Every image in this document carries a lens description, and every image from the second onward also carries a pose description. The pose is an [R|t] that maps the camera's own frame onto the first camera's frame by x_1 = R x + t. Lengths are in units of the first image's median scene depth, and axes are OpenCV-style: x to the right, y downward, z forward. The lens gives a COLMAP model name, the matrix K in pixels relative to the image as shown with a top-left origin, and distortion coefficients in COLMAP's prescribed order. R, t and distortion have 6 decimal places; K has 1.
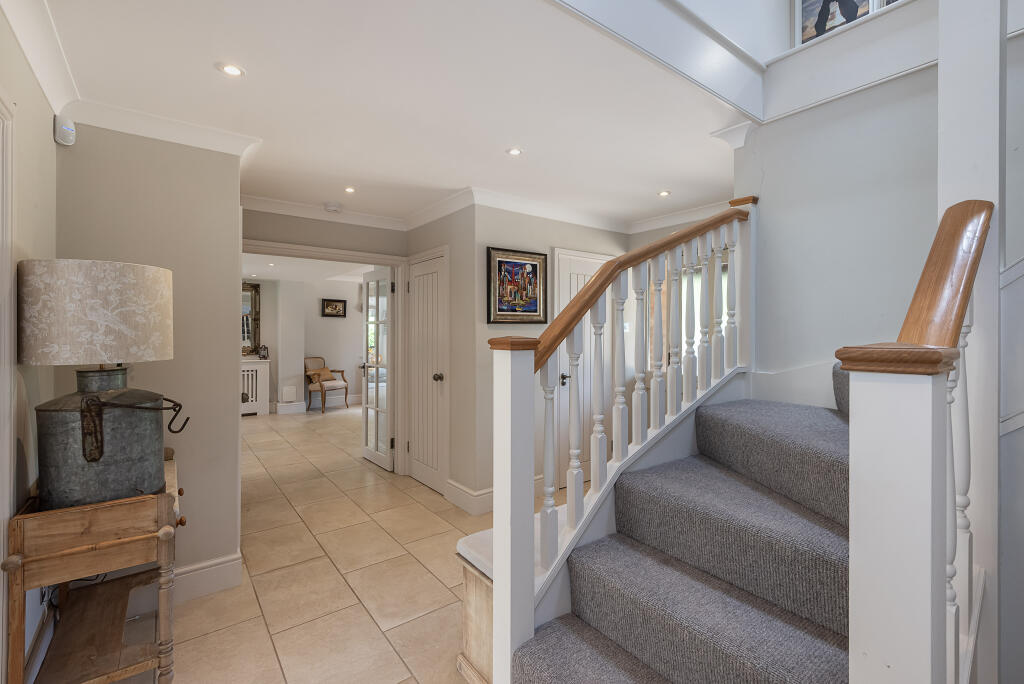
lens RADIAL K [[459.1, 0, 510.3], [0, 459.1, 335.1], [0, 0, 1]] dist [0.007646, 0.000078]
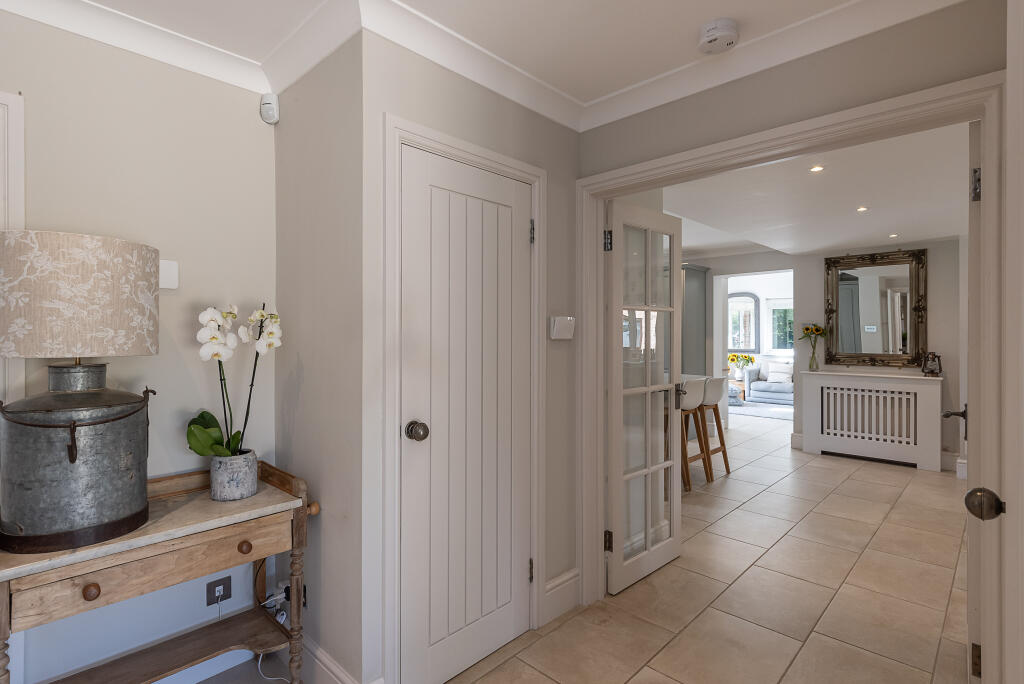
lens RADIAL K [[502.7, 0, 488.8], [0, 502.7, 337.7], [0, 0, 1]] dist [0.013262, -0.002653]
pose [[0.134396, -0.000880, -0.990927, 0.029532], [-0.001446, 0.999998, -0.001085, 0.005261], [0.990927, 0.001579, 0.134395, 0.356773]]
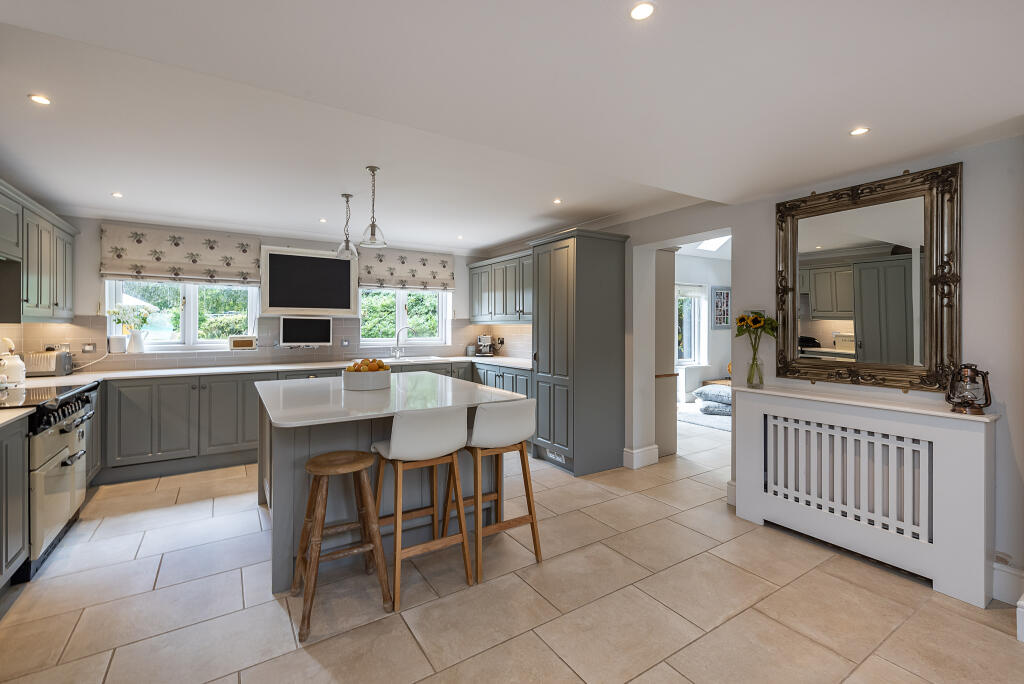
lens RADIAL K [[423.9, 0, 496.7], [0, 423.9, 329.7], [0, 0, 1]] dist [0.015715, -0.002280]
pose [[-0.096830, 0.003100, -0.995296, -0.233053], [-0.001249, 0.999994, 0.003236, -0.000627], [0.995300, 0.001556, -0.096825, 0.732941]]
